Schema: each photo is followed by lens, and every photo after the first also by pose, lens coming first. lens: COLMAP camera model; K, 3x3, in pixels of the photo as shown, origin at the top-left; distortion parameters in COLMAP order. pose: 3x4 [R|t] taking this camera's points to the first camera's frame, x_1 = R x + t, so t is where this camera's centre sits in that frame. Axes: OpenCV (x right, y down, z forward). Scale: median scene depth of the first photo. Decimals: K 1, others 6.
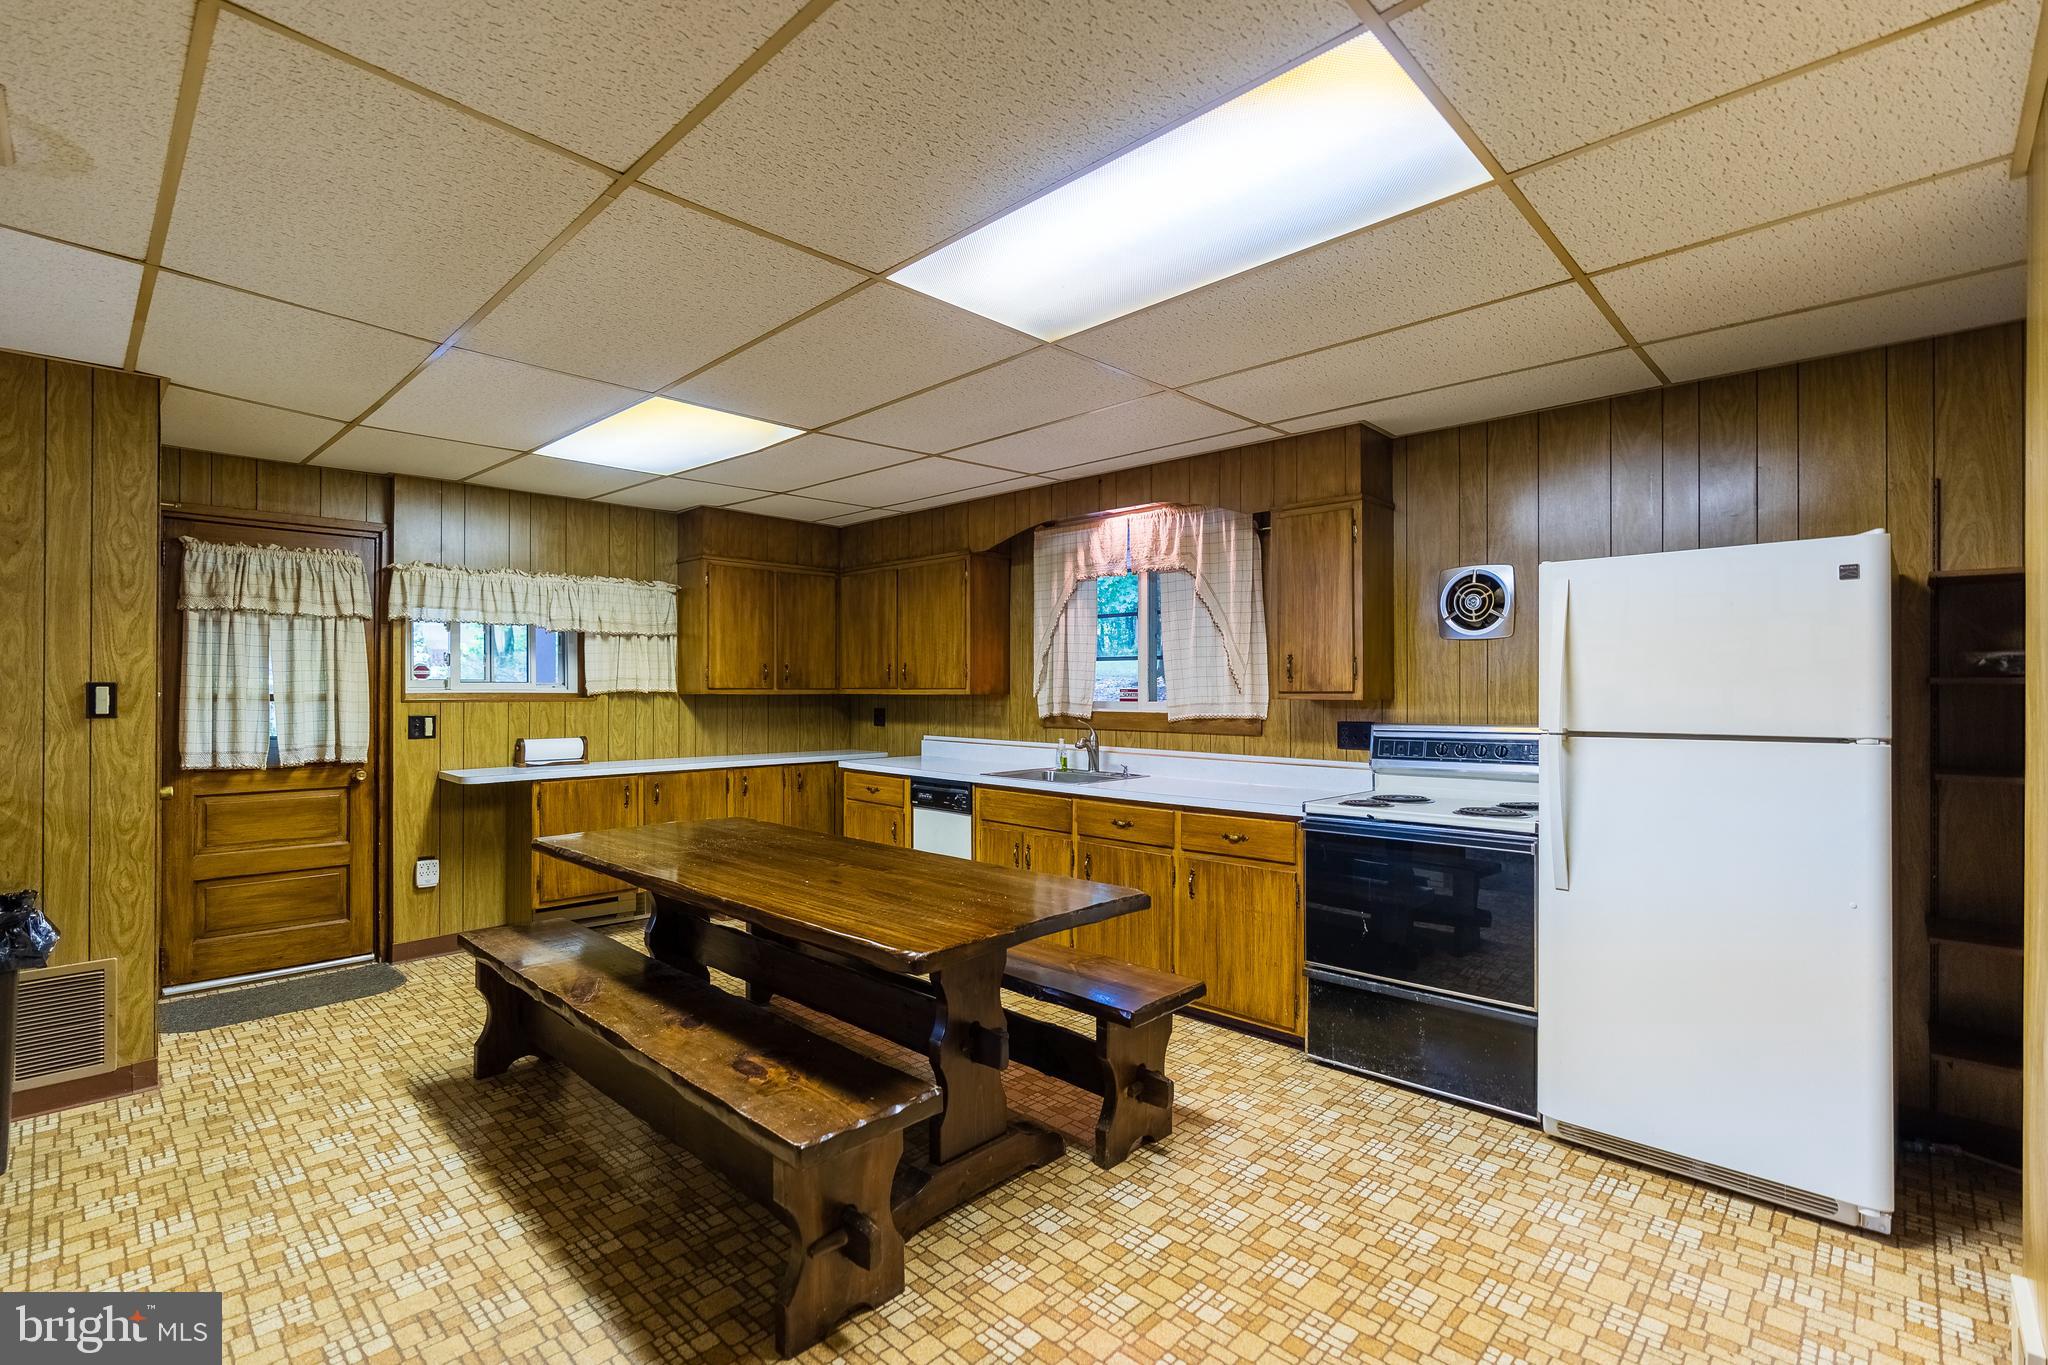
lens RADIAL K [[947.5, 0, 1028.4], [0, 947.5, 685.2], [0, 0, 1]] dist [-0.008941, 0.002395]
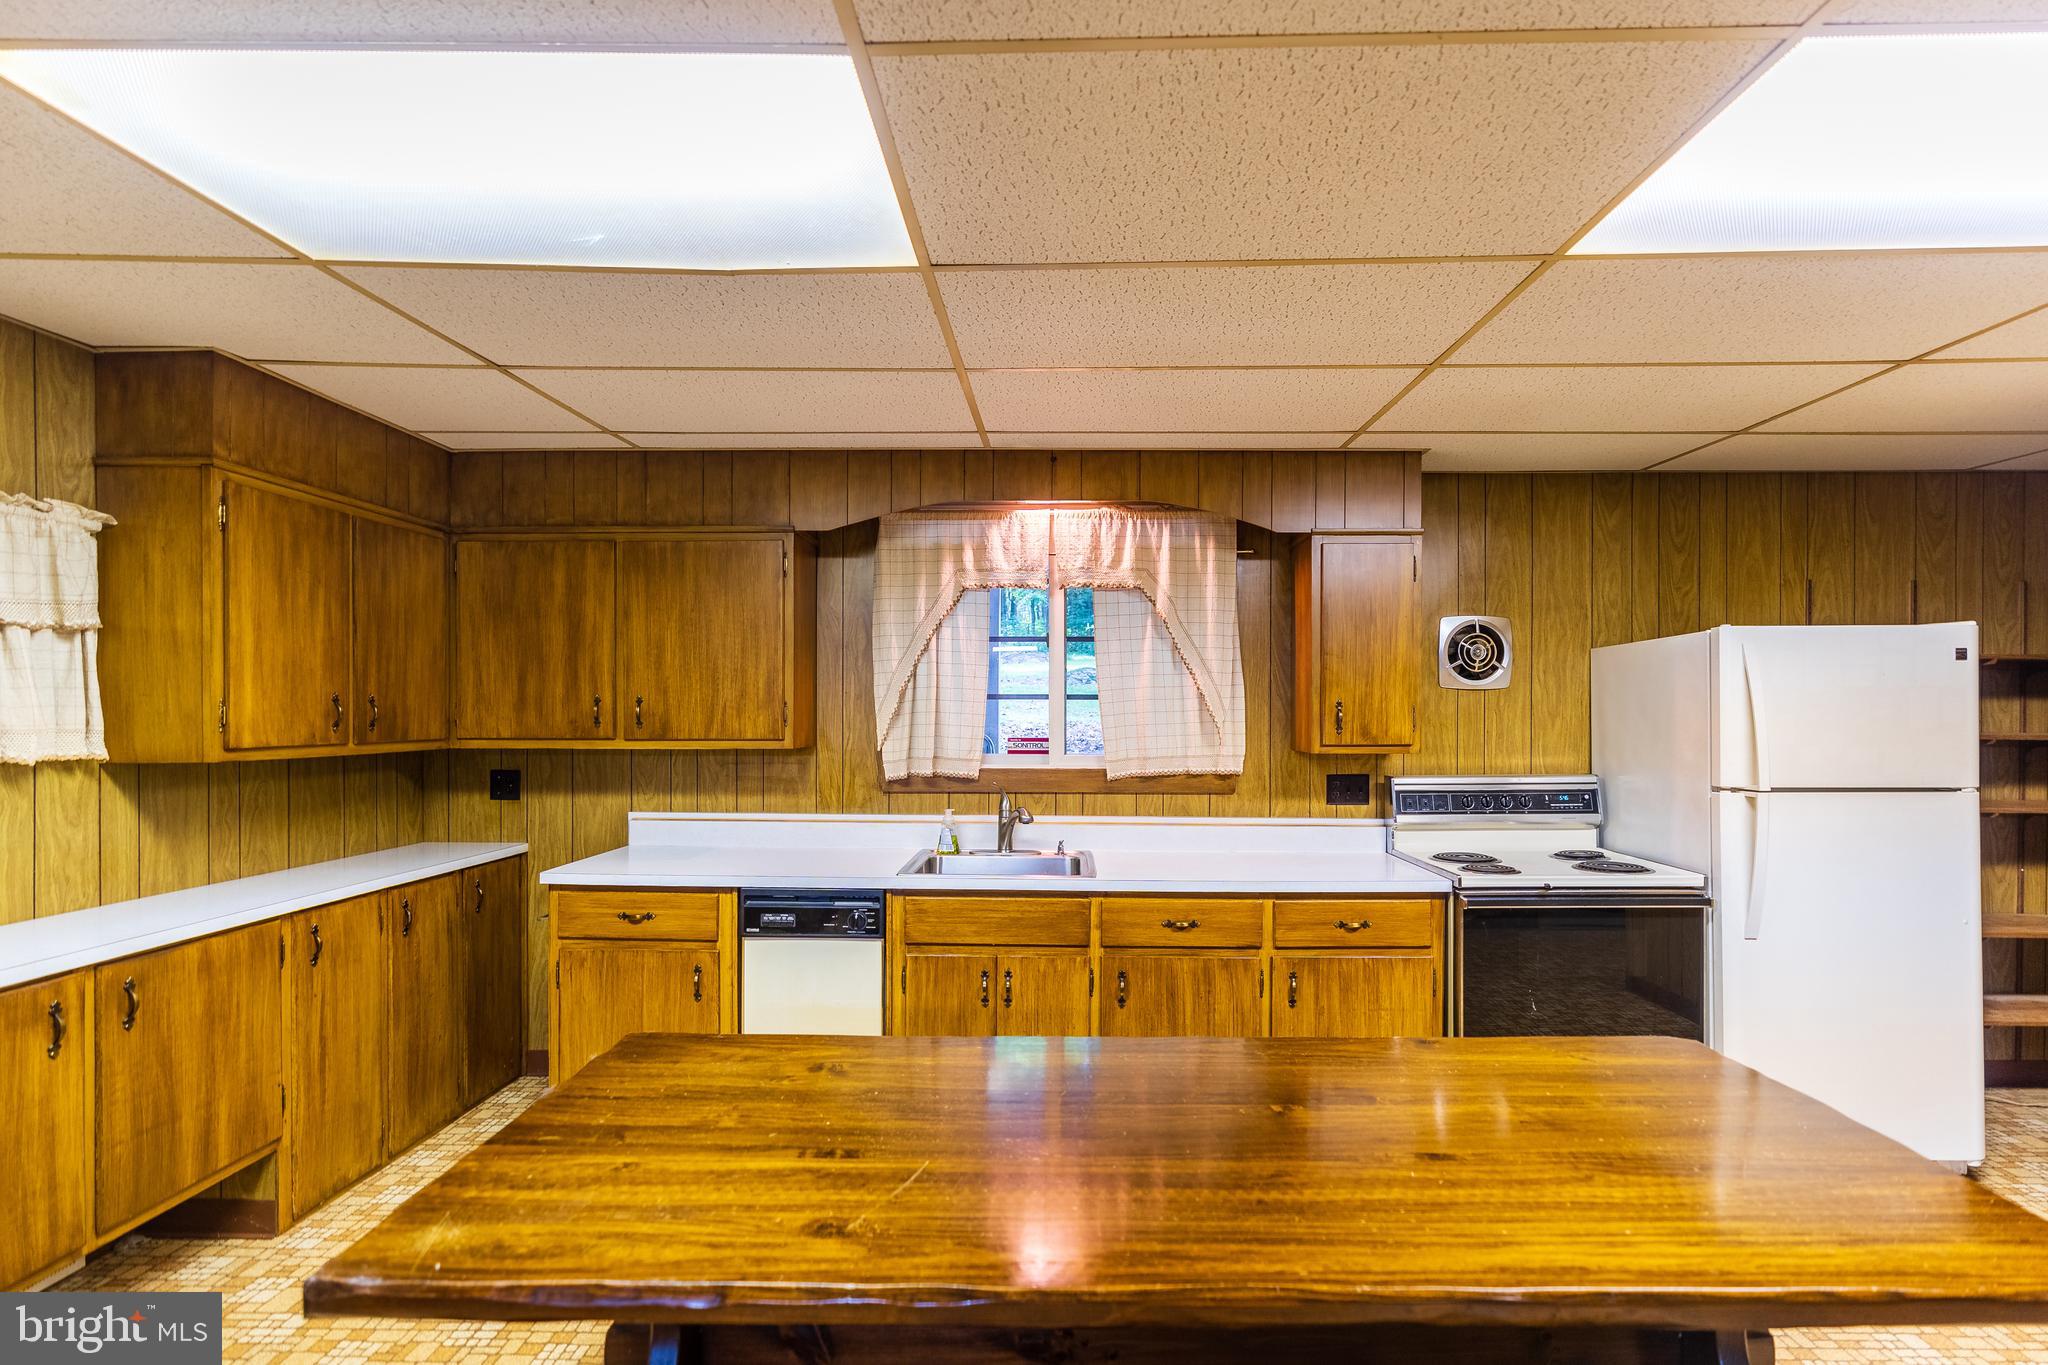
lens RADIAL K [[947.5, 0, 1057.8], [0, 947.5, 712.0], [0, 0, 1]] dist [-0.008941, 0.002395]
pose [[0.727278, -0.001731, 0.686341, -0.400886], [-0.004196, 0.999967, 0.006969, -0.022254], [-0.686330, -0.007949, 0.727246, 0.431119]]
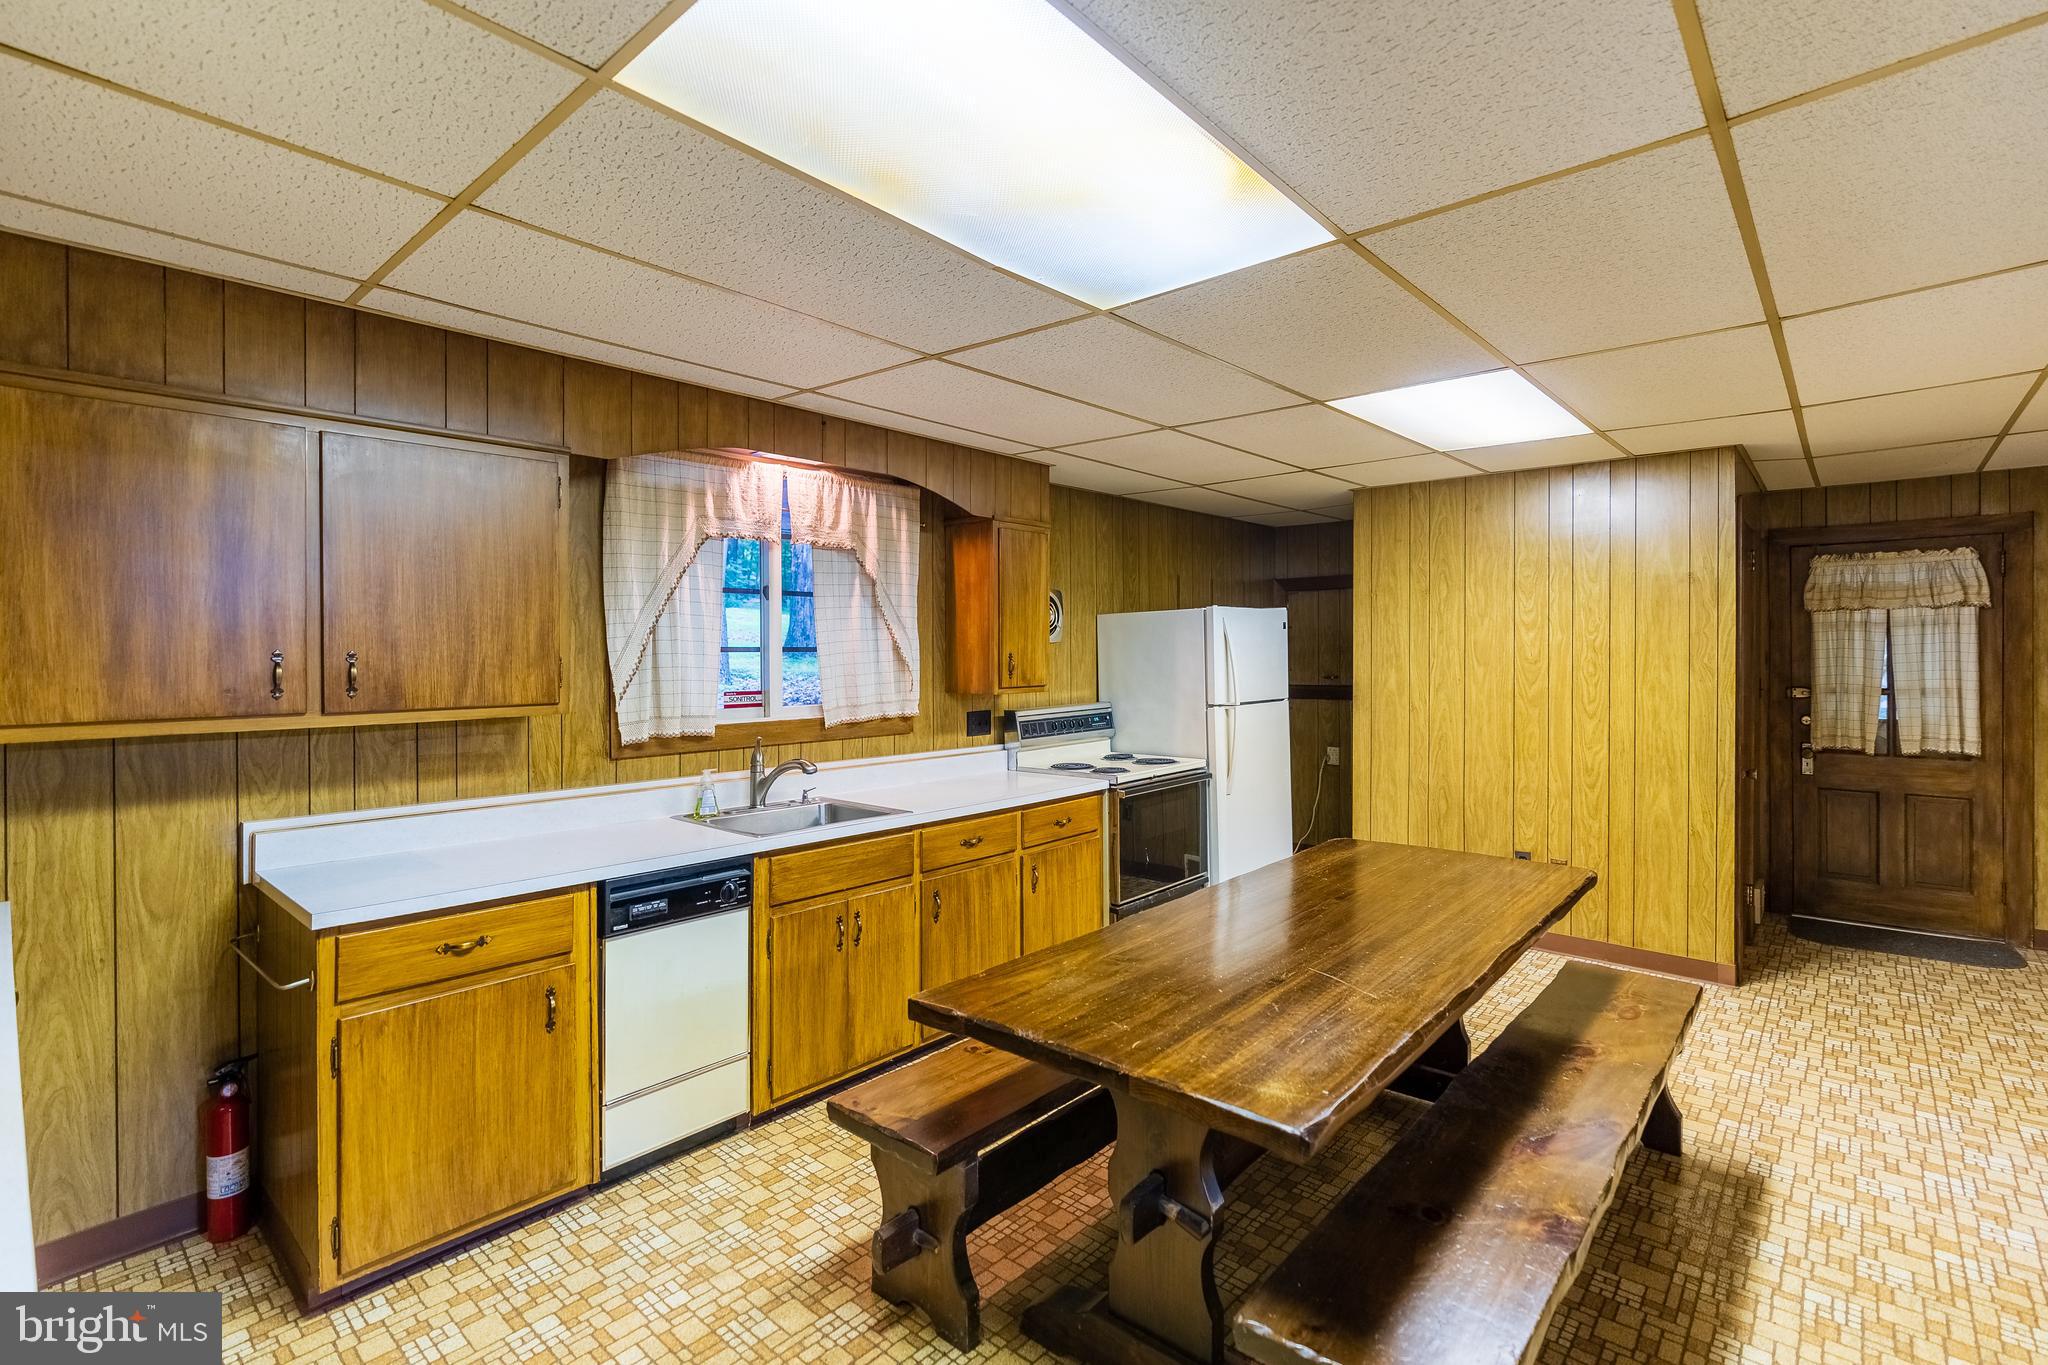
lens RADIAL K [[947.5, 0, 1028.9], [0, 947.5, 649.5], [0, 0, 1]] dist [-0.008941, 0.002395]
pose [[-0.047264, 0.001924, 0.998881, -0.656758], [0.000835, 0.999998, -0.001887, -0.027679], [-0.998882, 0.000745, -0.047265, 0.814714]]
